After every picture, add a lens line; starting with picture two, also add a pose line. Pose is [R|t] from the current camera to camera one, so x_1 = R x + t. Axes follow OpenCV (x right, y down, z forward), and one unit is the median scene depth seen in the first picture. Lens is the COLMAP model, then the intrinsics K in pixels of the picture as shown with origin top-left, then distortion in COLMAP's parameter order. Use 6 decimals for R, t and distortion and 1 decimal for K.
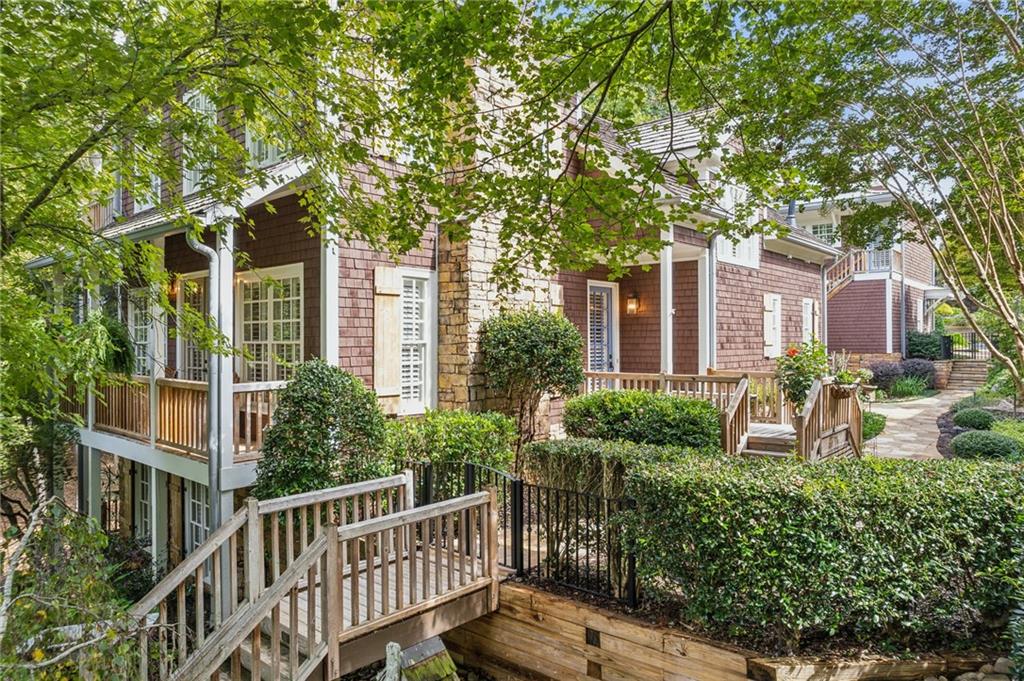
lens RADIAL K [[678.3, 0, 520.9], [0, 678.3, 337.5], [0, 0, 1]] dist [-0.065920, 0.060496]
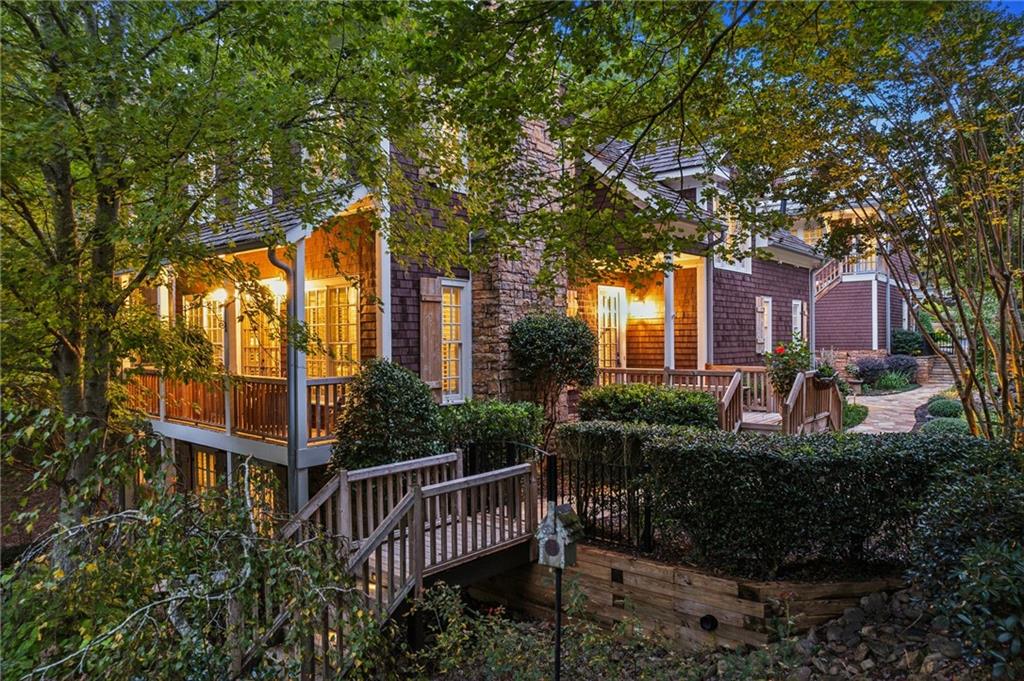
lens RADIAL K [[678.3, 0, 520.9], [0, 678.3, 337.5], [0, 0, 1]] dist [-0.065920, 0.060496]
pose [[0.999976, -0.005118, 0.004768, -0.048682], [0.005108, 0.999985, 0.002110, -0.003274], [-0.004779, -0.002086, 0.999986, -0.165129]]
